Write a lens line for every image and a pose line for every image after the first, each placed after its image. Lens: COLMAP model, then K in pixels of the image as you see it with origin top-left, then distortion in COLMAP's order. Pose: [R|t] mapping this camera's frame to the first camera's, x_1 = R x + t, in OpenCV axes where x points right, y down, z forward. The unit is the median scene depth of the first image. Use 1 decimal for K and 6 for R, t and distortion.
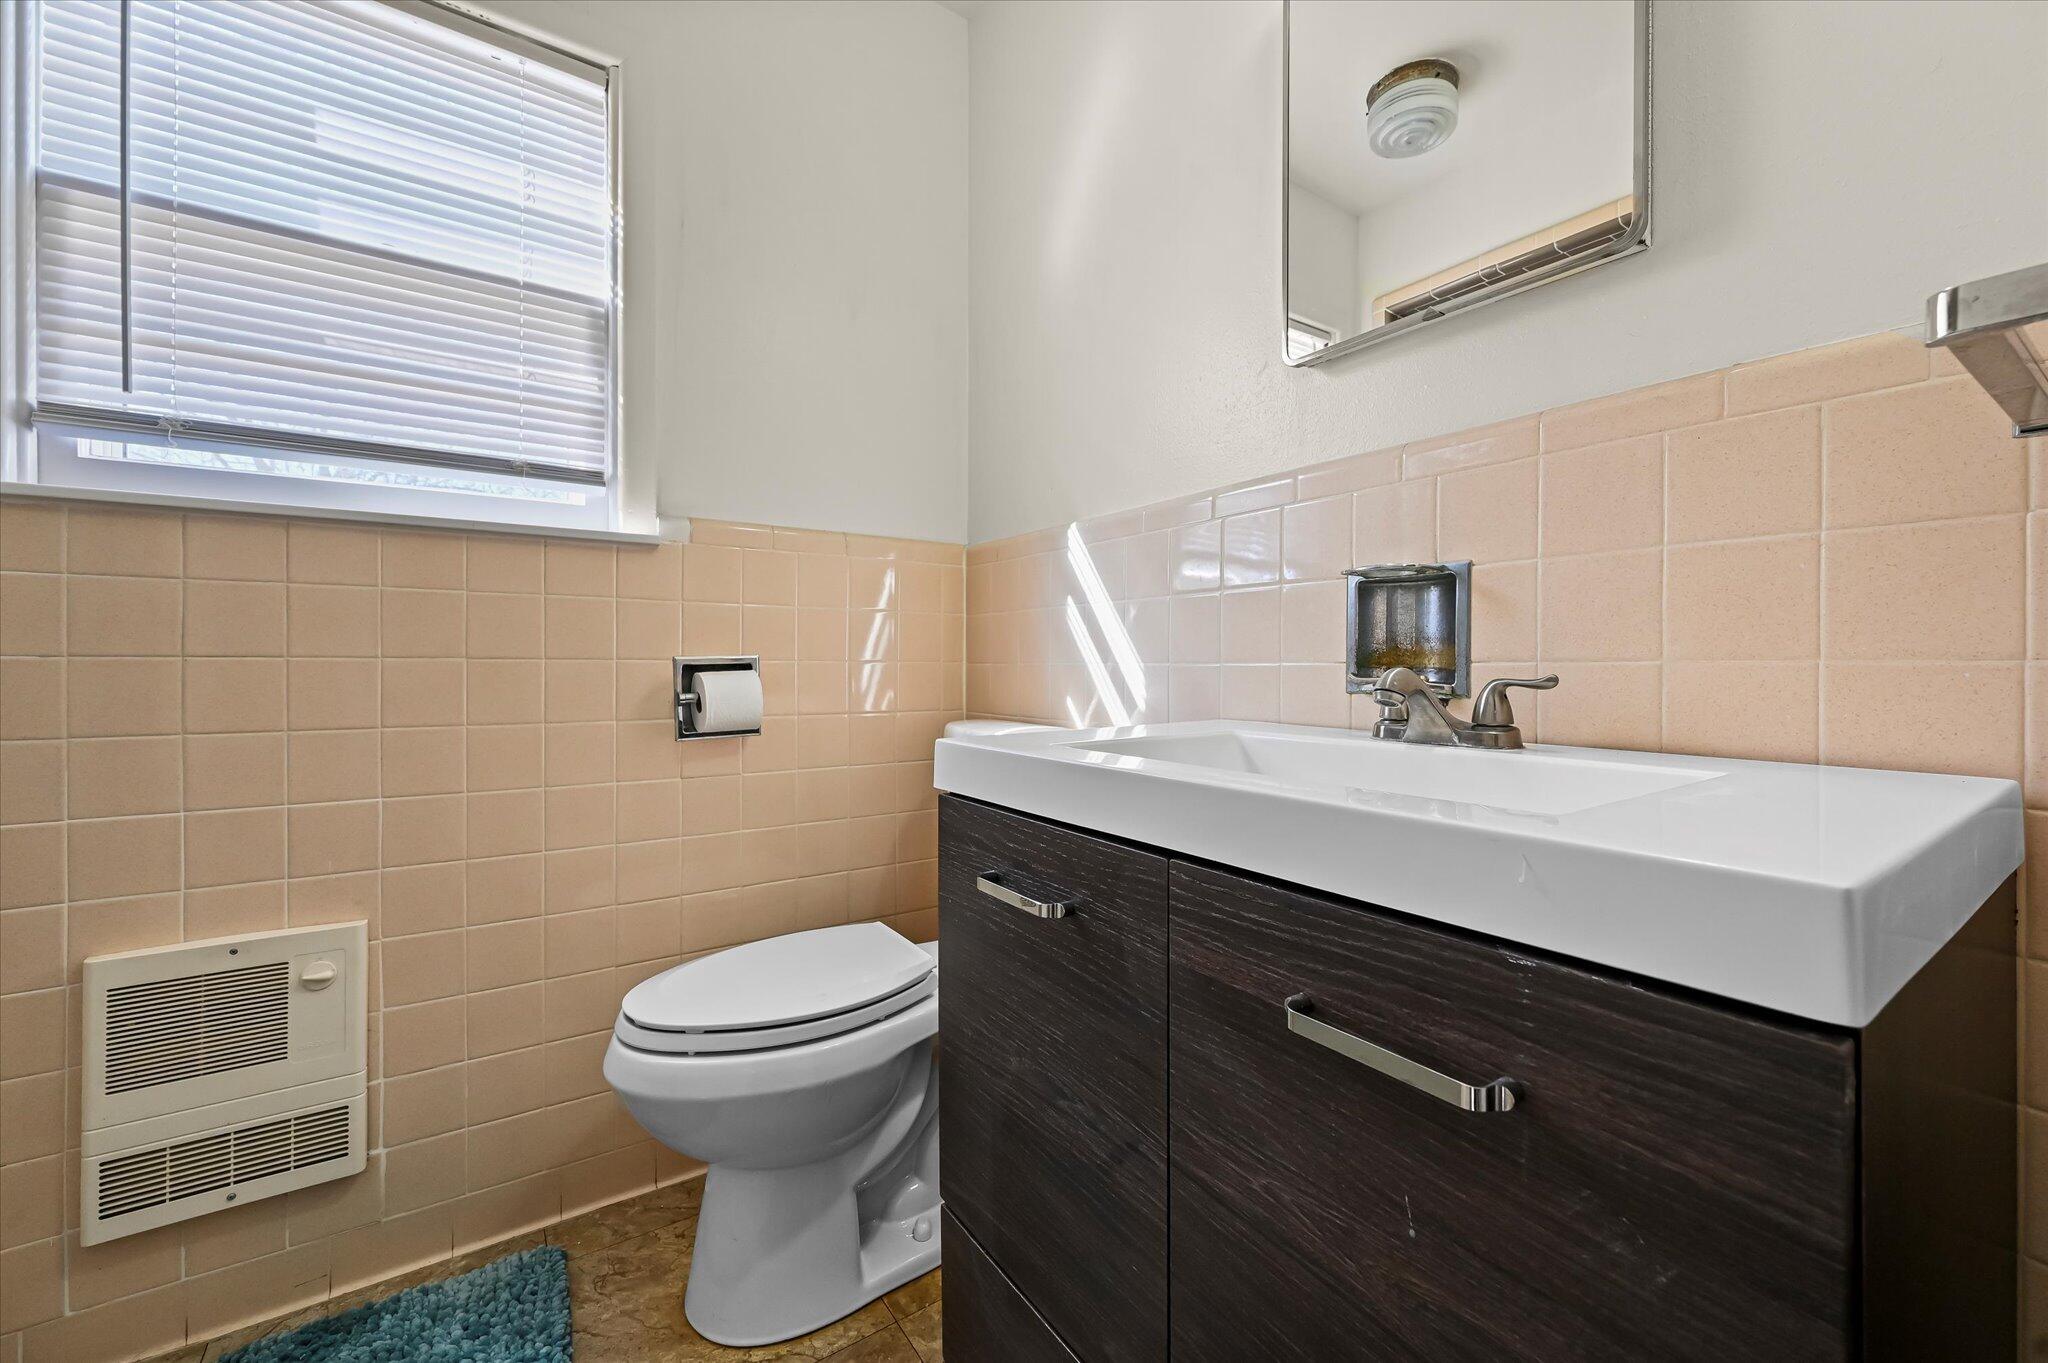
lens RADIAL K [[809.9, 0, 1018.4], [0, 809.9, 657.4], [0, 0, 1]] dist [-0.000319, 0.000365]
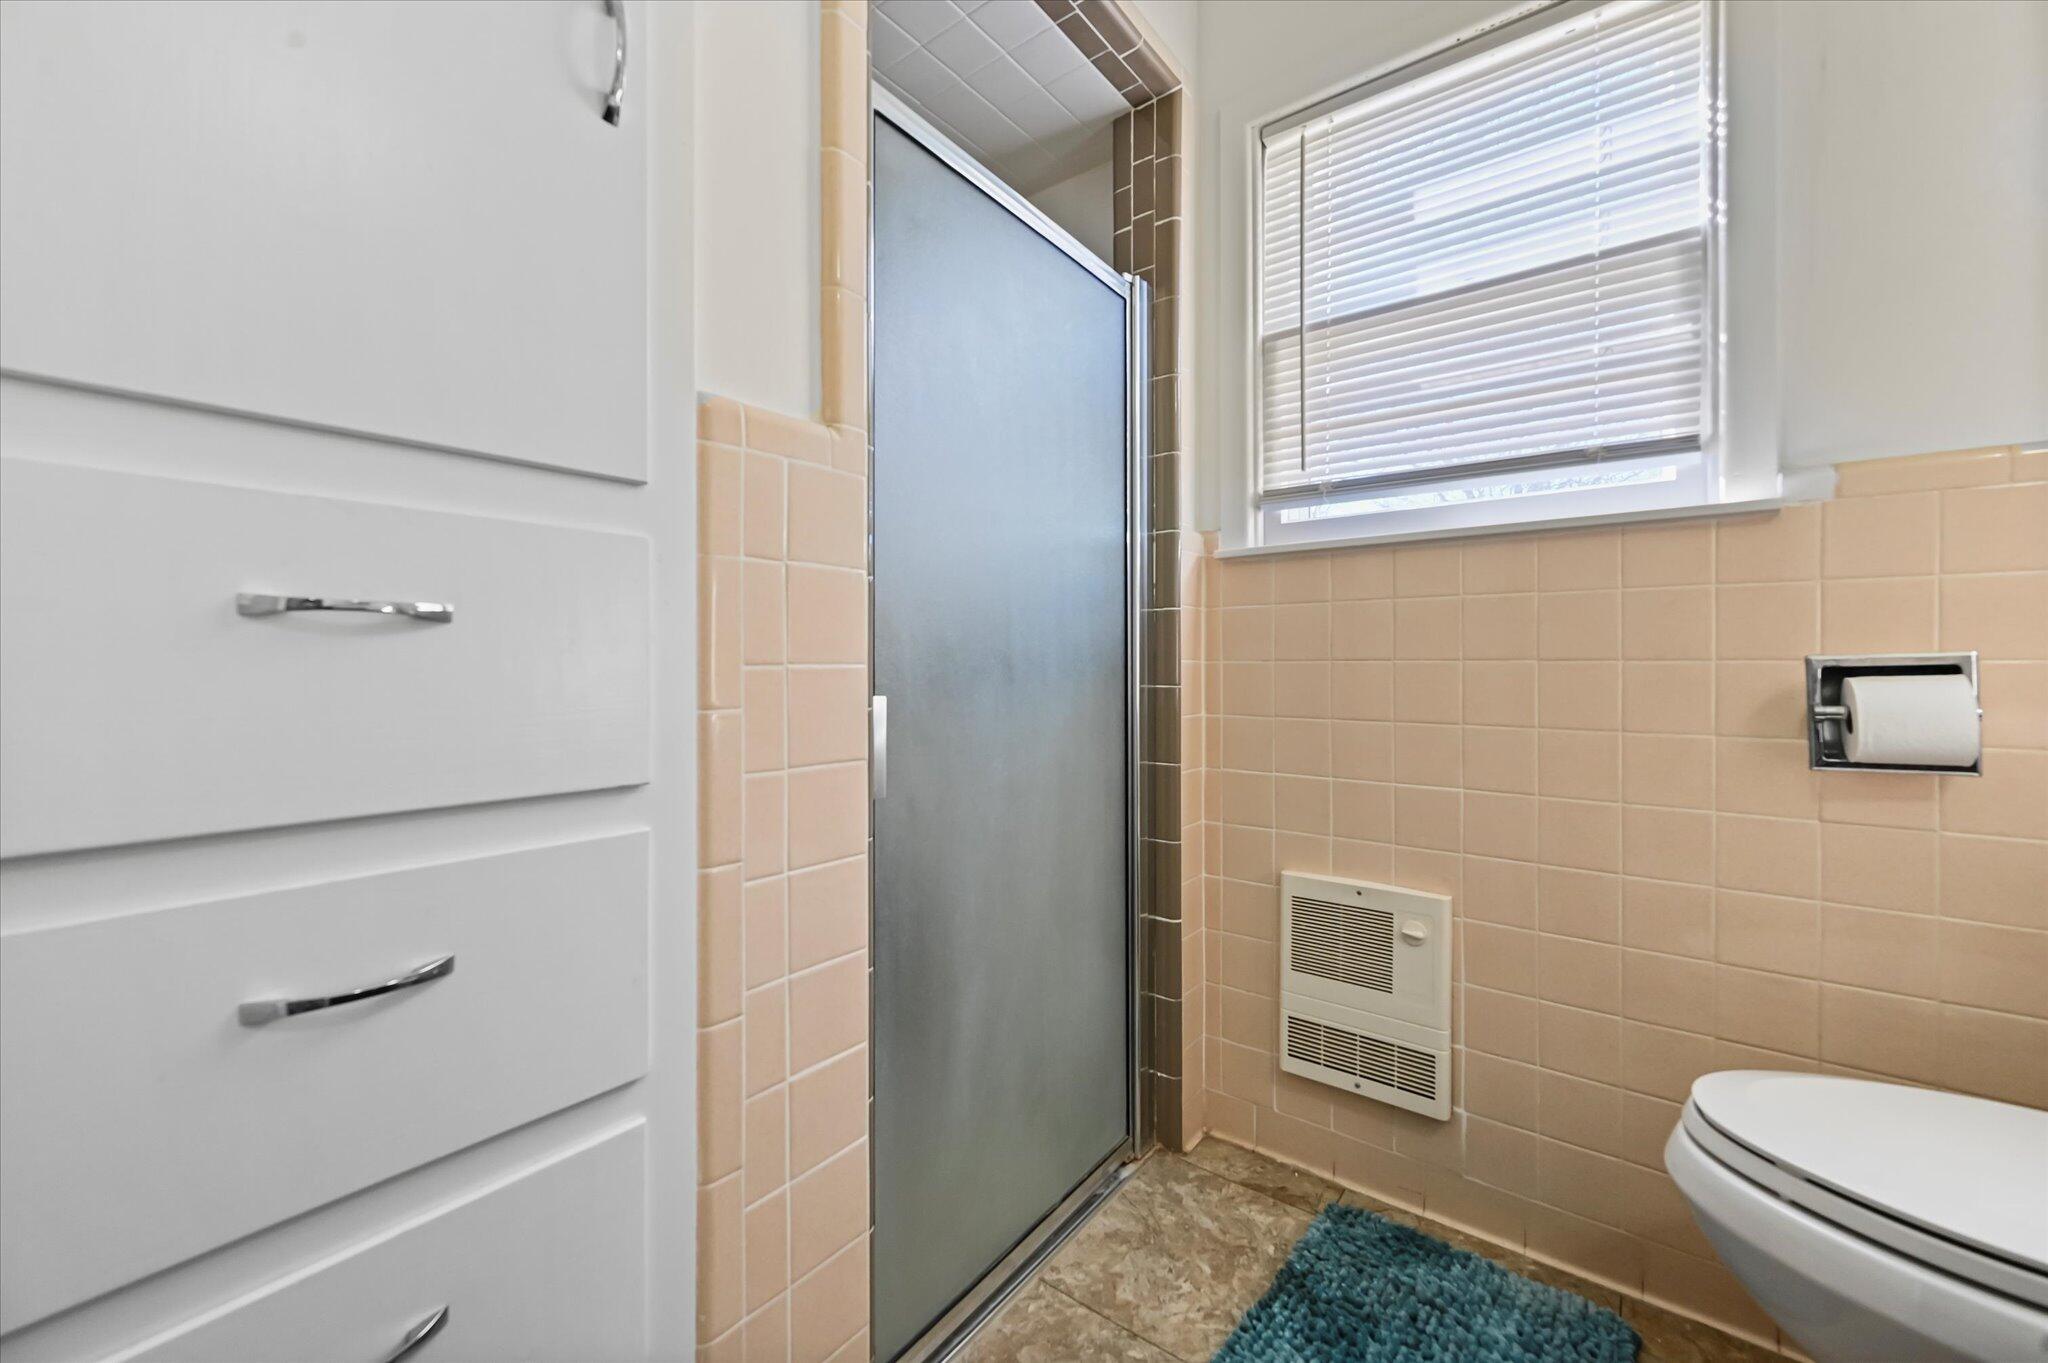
lens RADIAL K [[809.9, 0, 1018.4], [0, 809.9, 657.4], [0, 0, 1]] dist [-0.000319, 0.000365]
pose [[0.312421, -0.007786, -0.949912, 0.065287], [0.012351, 0.999915, -0.004134, -0.006381], [0.949863, -0.010441, 0.312491, 0.090470]]
